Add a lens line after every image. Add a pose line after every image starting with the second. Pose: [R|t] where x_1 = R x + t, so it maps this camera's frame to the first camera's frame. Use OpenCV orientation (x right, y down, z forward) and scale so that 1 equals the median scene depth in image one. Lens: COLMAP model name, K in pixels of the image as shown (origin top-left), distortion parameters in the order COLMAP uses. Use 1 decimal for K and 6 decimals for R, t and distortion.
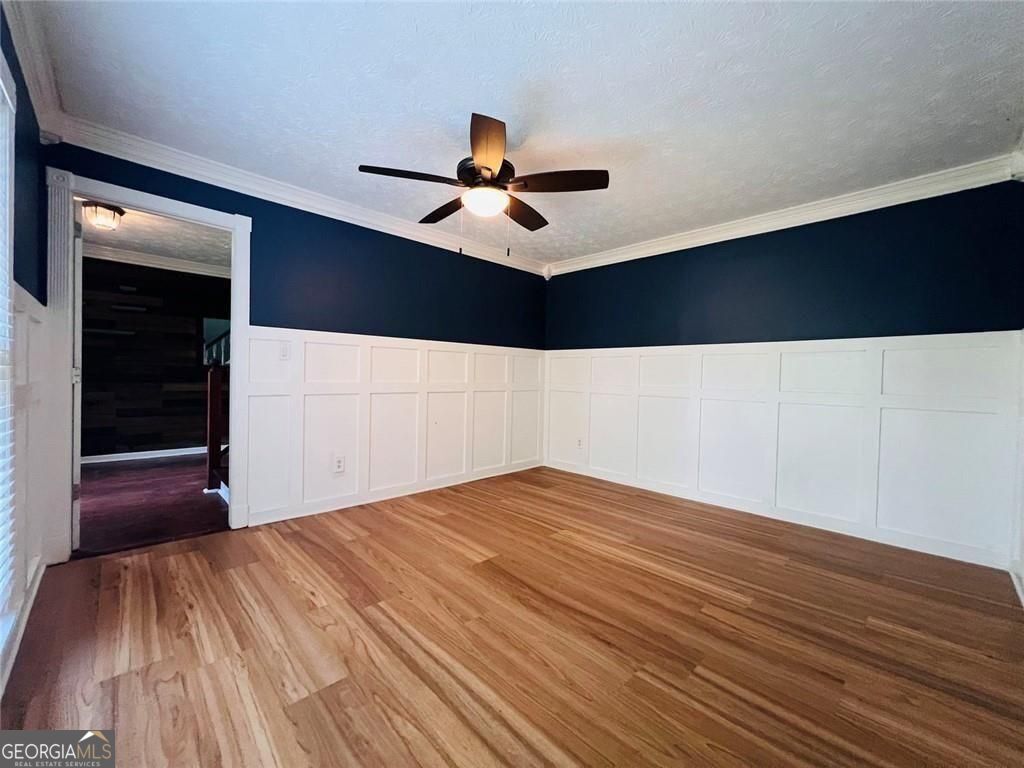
lens RADIAL K [[410.4, 0, 522.3], [0, 410.4, 385.8], [0, 0, 1]] dist [-0.003098, 0.001843]
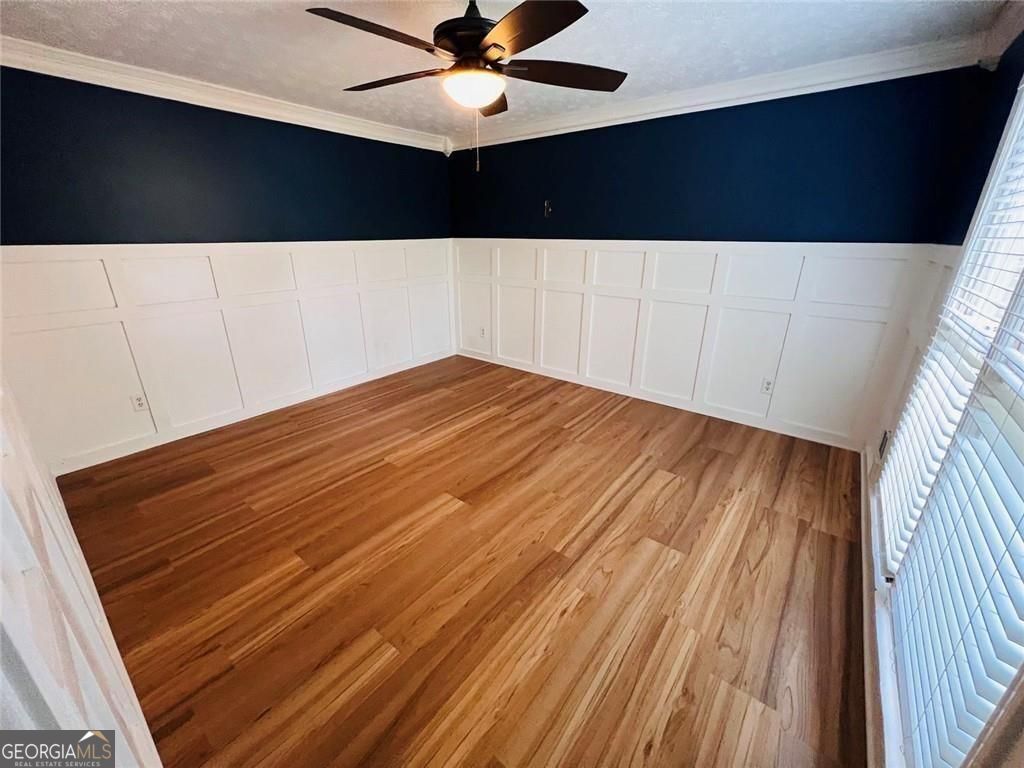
lens RADIAL K [[410.4, 0, 520.1], [0, 410.4, 382.5], [0, 0, 1]] dist [-0.003098, 0.001843]
pose [[-0.131085, -0.353982, 0.926020, -1.065159], [0.016329, 0.933182, 0.359032, -0.206017], [-0.991237, 0.062184, -0.116546, 1.124077]]
